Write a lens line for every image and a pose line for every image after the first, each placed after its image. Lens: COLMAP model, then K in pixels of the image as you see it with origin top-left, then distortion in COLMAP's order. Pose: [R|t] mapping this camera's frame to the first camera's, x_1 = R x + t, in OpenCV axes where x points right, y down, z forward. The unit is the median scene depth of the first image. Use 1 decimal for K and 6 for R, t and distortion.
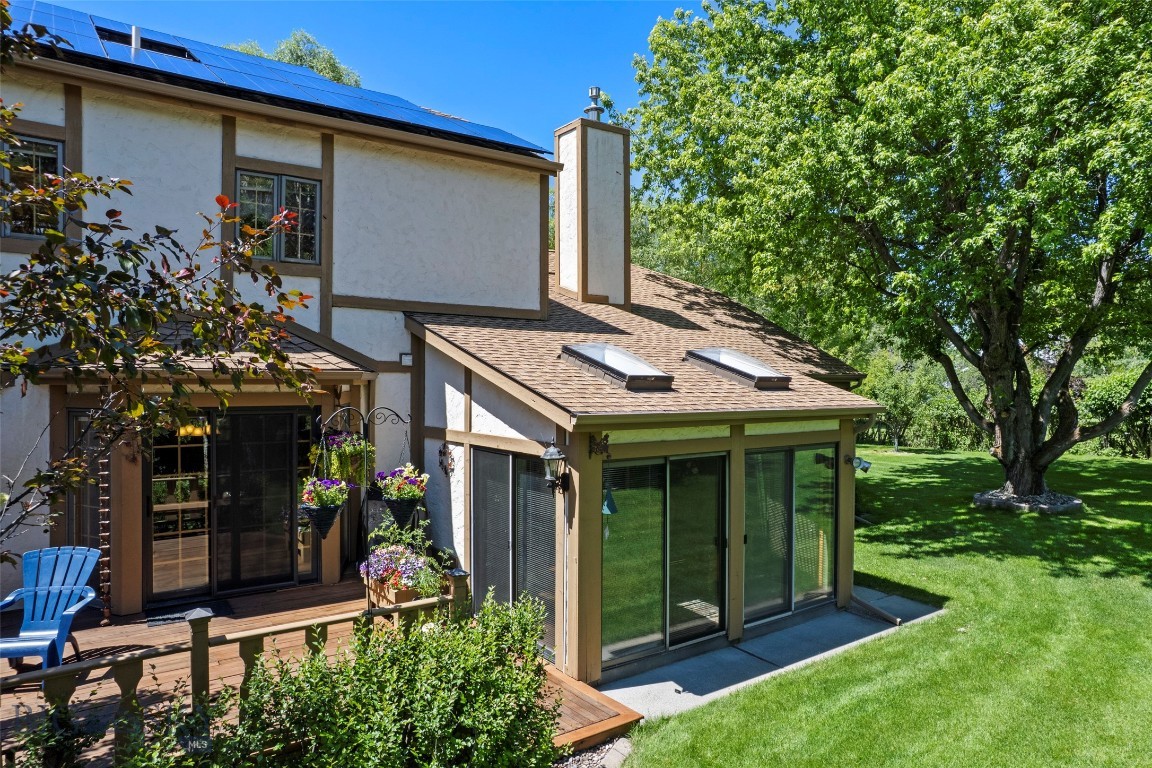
lens RADIAL K [[743.8, 0, 577.8], [0, 743.8, 383.8], [0, 0, 1]] dist [-0.038539, -0.000531]
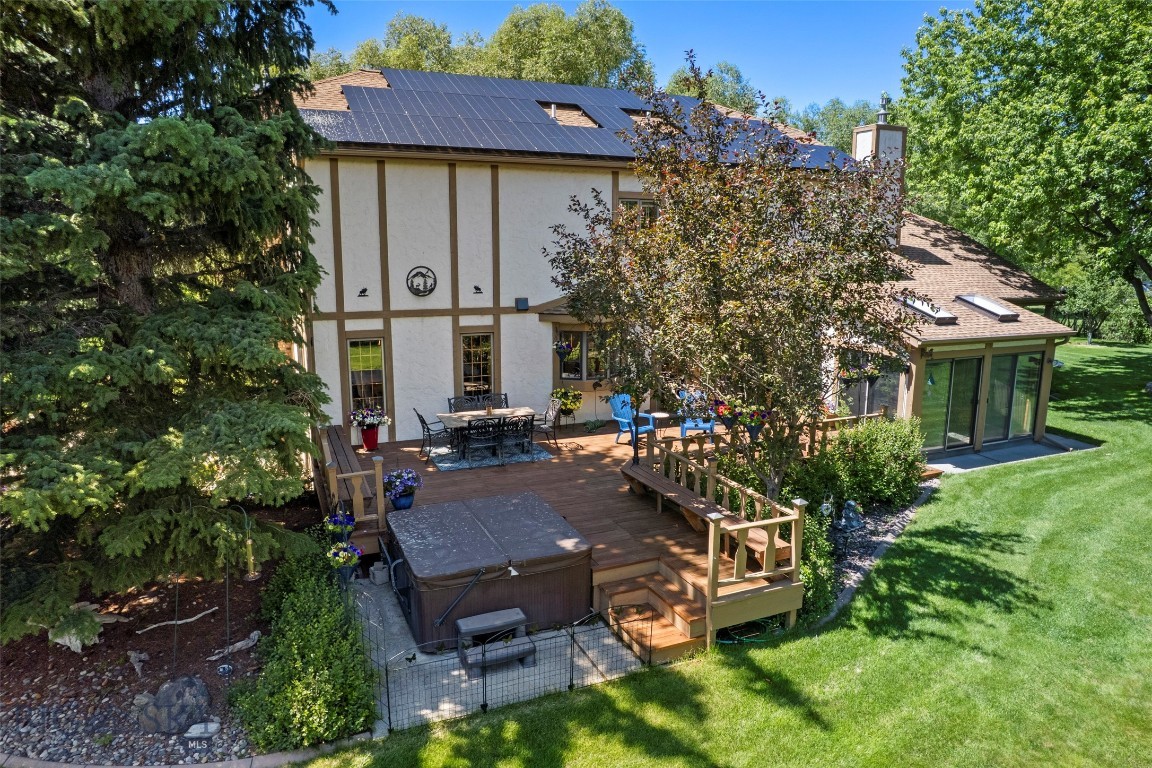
lens RADIAL K [[750.5, 0, 577.5], [0, 750.5, 384.9], [0, 0, 1]] dist [-0.083535, 0.090697]
pose [[0.978261, 0.039865, -0.203510, -0.282222], [-0.003293, 0.984212, 0.176965, -0.110533], [0.207351, -0.172448, 0.962947, -0.701037]]
